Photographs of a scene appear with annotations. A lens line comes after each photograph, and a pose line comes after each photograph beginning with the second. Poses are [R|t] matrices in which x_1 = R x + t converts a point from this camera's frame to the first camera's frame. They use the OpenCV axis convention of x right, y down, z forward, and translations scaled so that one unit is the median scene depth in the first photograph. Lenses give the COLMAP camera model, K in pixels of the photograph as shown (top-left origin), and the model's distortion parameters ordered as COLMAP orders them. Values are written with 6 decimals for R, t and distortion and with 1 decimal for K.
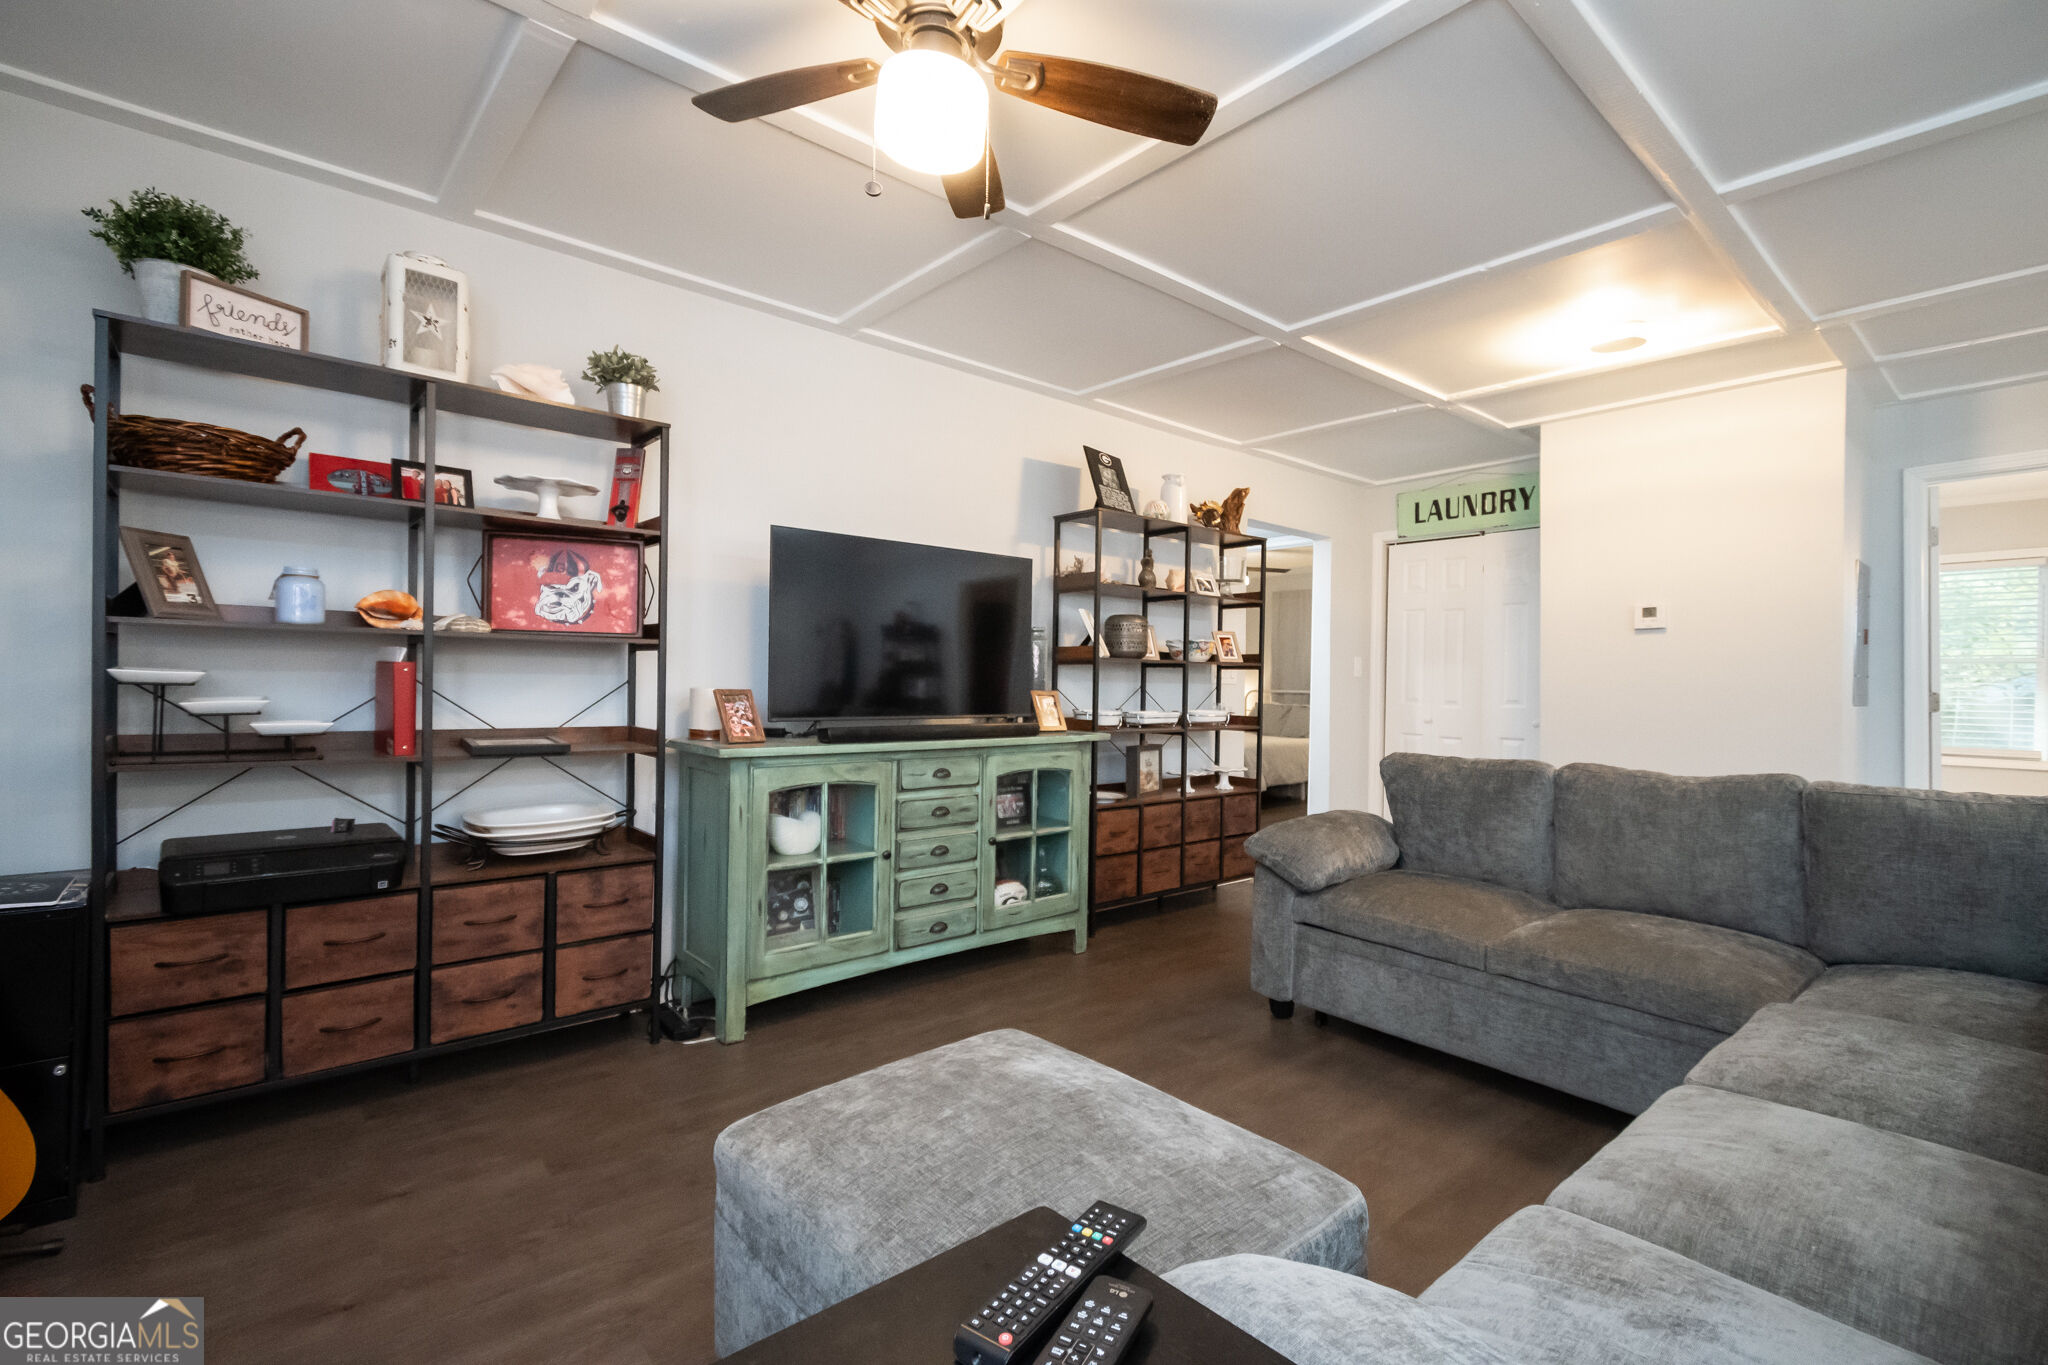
lens RADIAL K [[925.1, 0, 1061.1], [0, 925.1, 688.4], [0, 0, 1]] dist [0.003718, 0.000141]
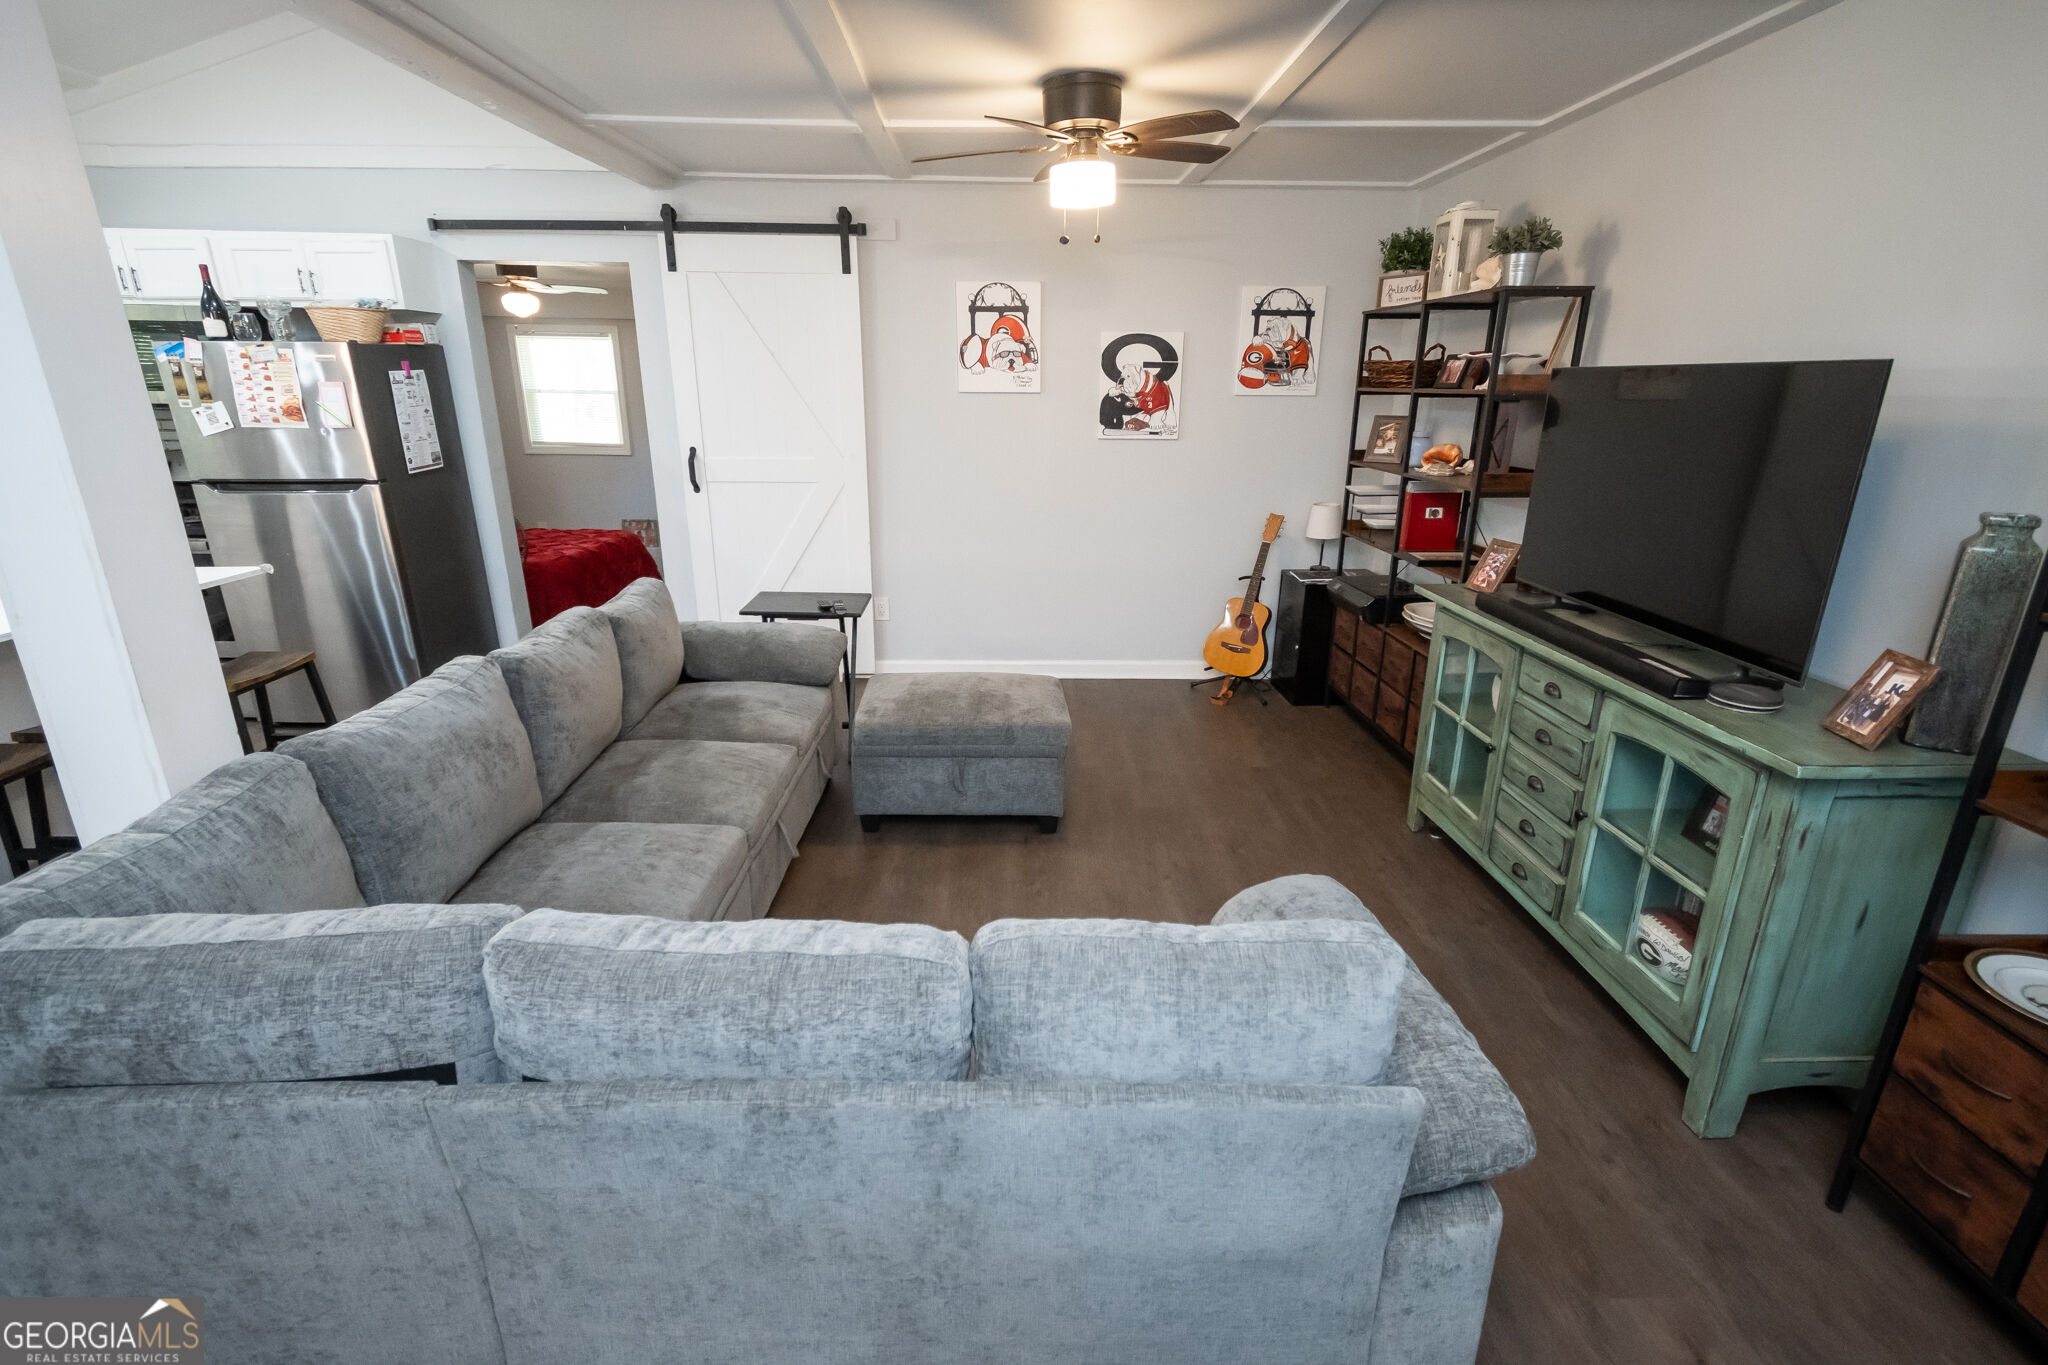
lens RADIAL K [[944.8, 0, 1024.0], [0, 944.8, 682.5], [0, 0, 1]] dist [0.005335, -0.000729]
pose [[-0.658400, 0.206558, -0.723771, 0.742395], [-0.024953, 0.955087, 0.295273, -0.136825], [0.752255, 0.212467, -0.623675, 1.196202]]
